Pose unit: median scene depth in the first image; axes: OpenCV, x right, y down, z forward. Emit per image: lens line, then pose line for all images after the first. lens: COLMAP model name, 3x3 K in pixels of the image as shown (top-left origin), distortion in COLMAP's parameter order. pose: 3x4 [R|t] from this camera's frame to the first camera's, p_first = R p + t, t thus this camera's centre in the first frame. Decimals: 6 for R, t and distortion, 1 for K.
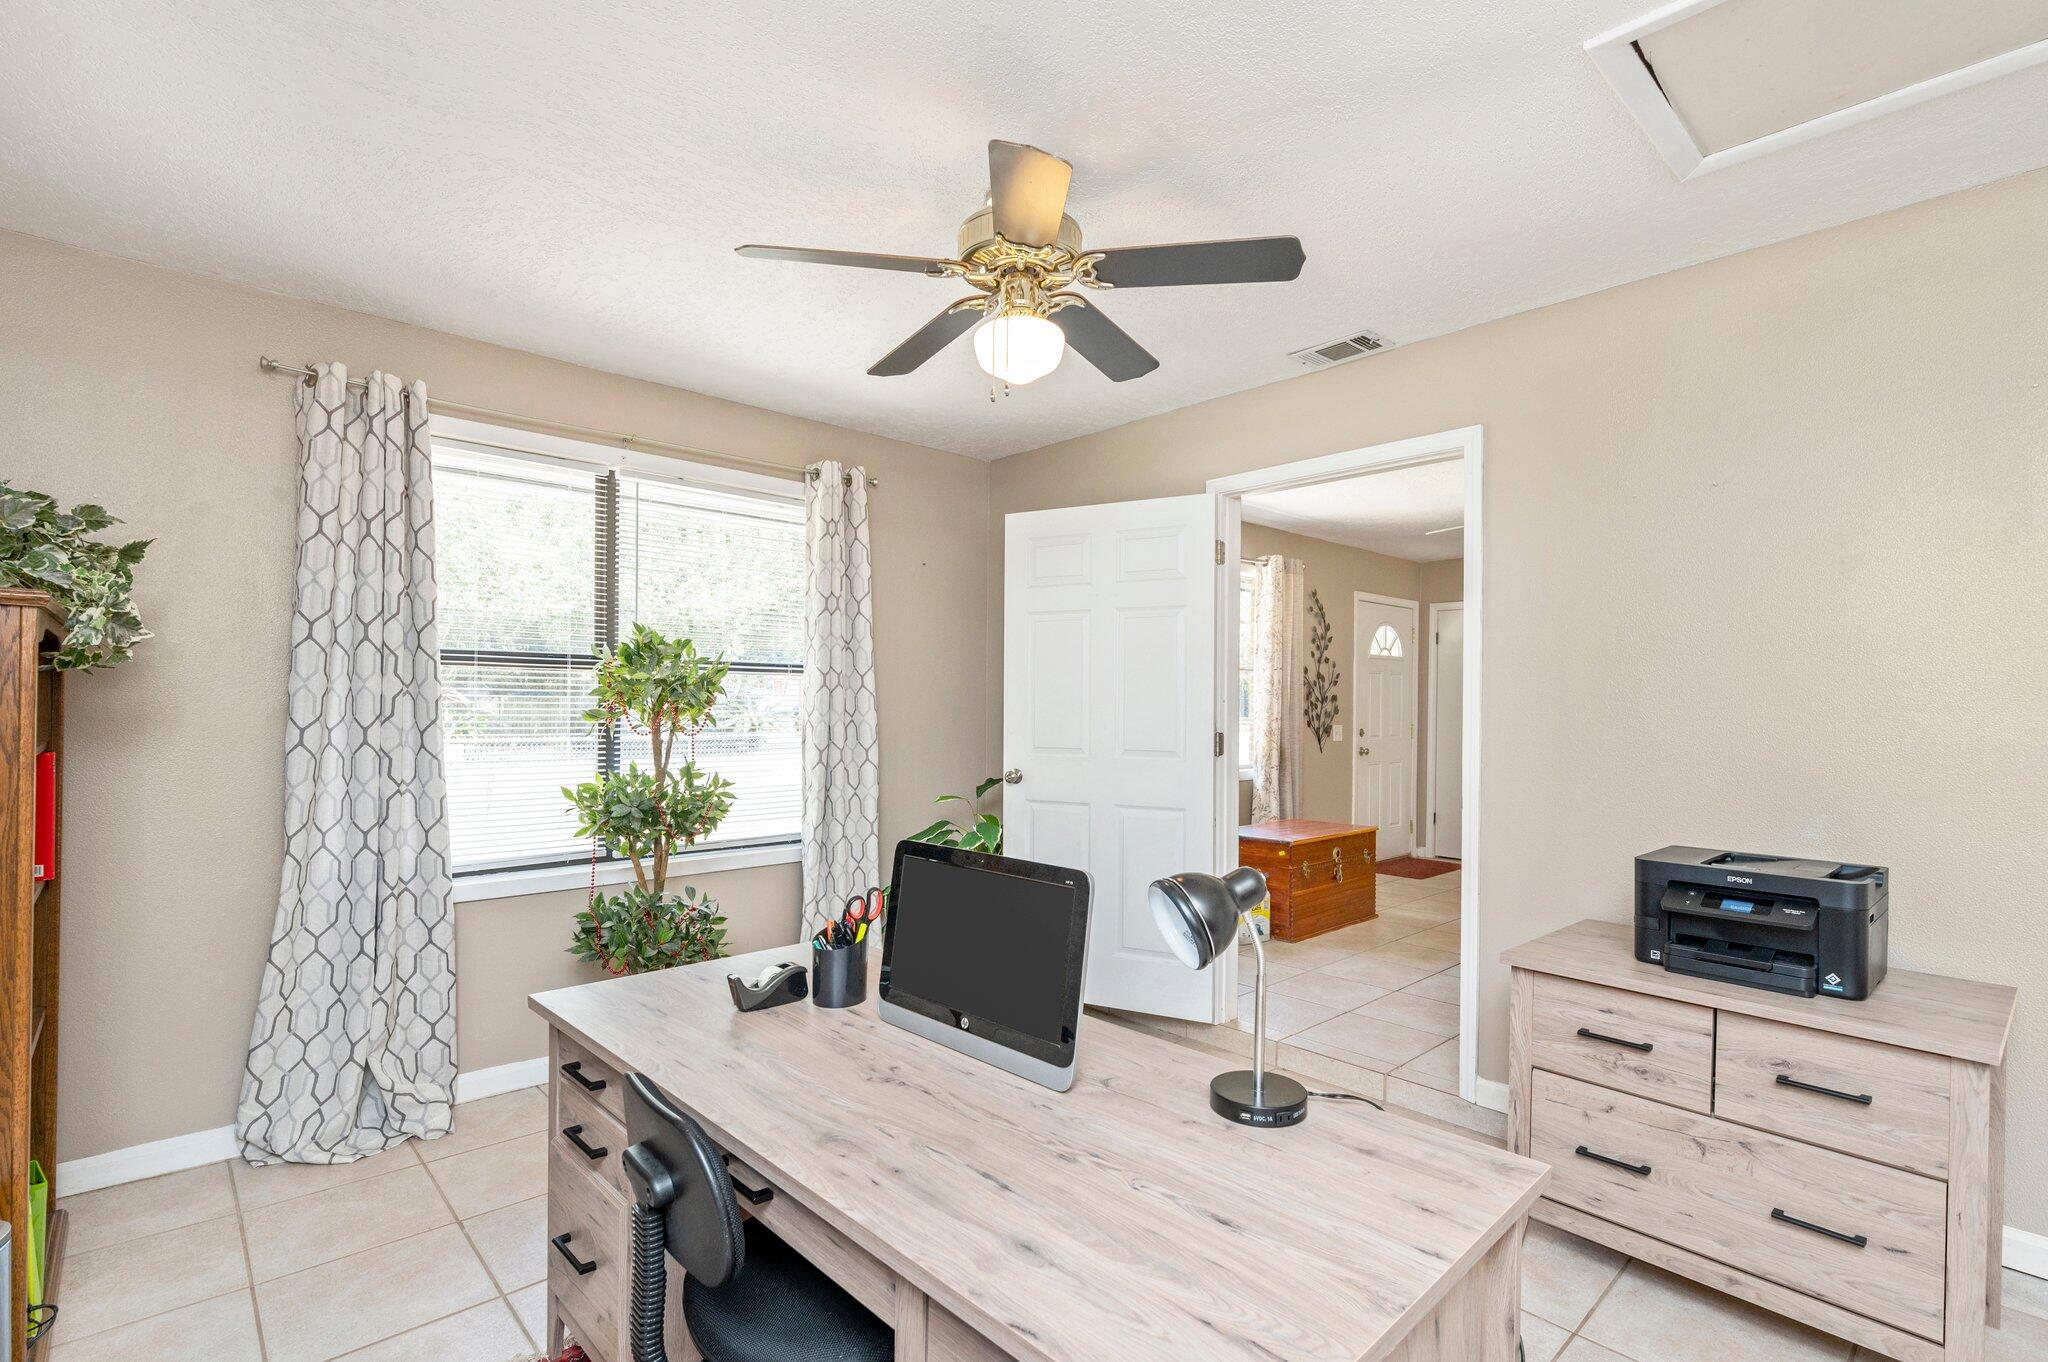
lens RADIAL K [[950.1, 0, 1021.4], [0, 950.1, 703.6], [0, 0, 1]] dist [-0.001256, -0.000120]
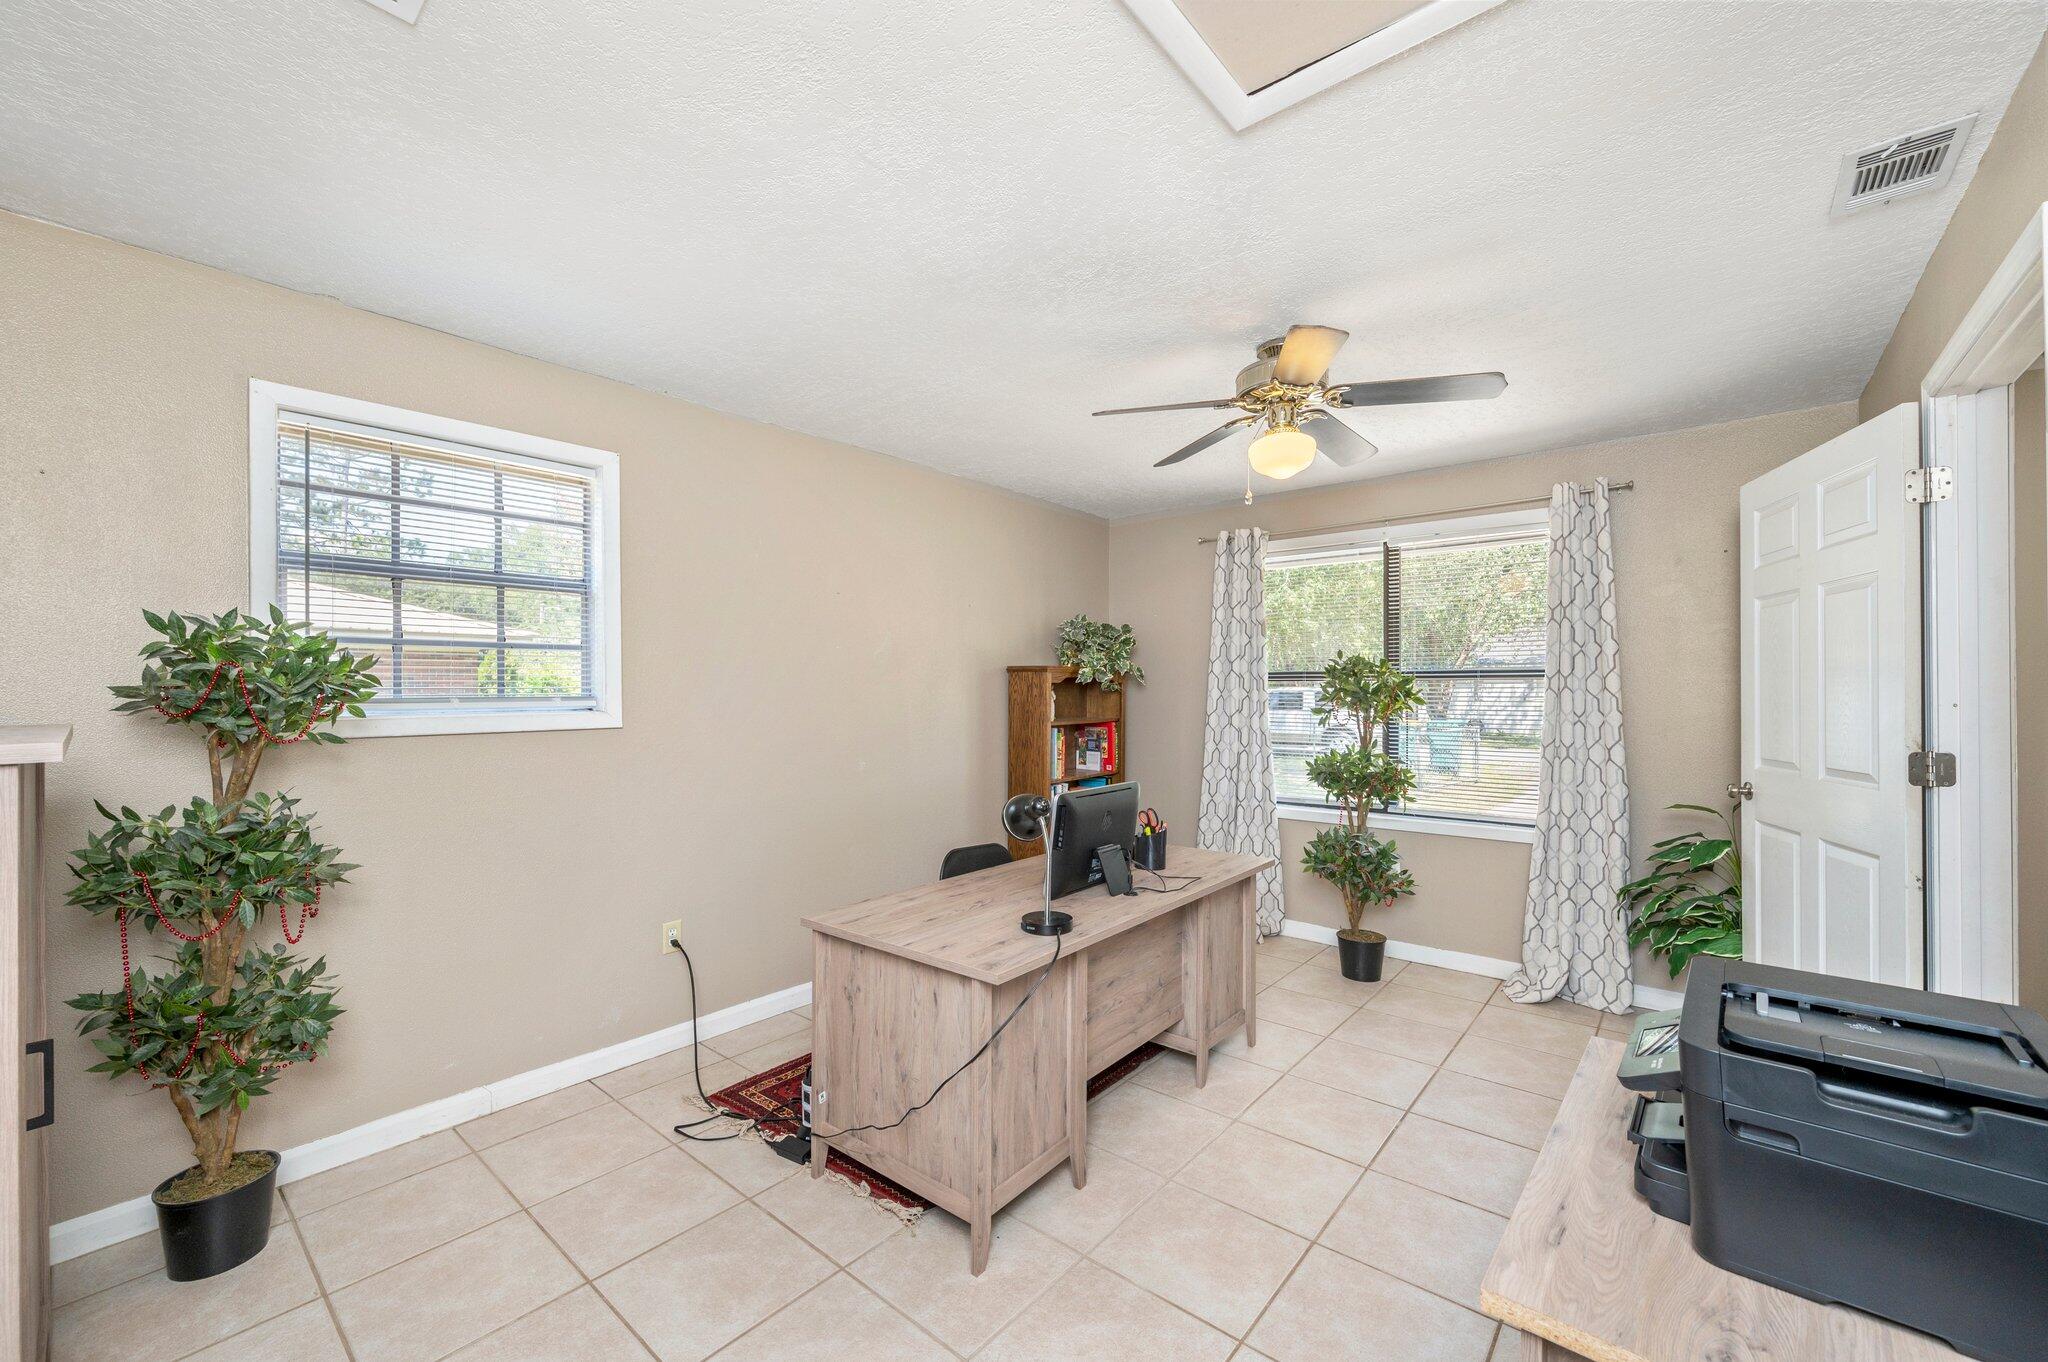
lens RADIAL K [[823.2, 0, 1024.0], [0, 823.2, 681.0], [0, 0, 1]] dist [-0.000108, -0.000012]
pose [[0.124606, -0.021493, -0.991973, 0.636899], [0.000477, 0.999767, -0.021602, -0.006932], [0.992206, 0.002219, 0.124587, 0.261335]]
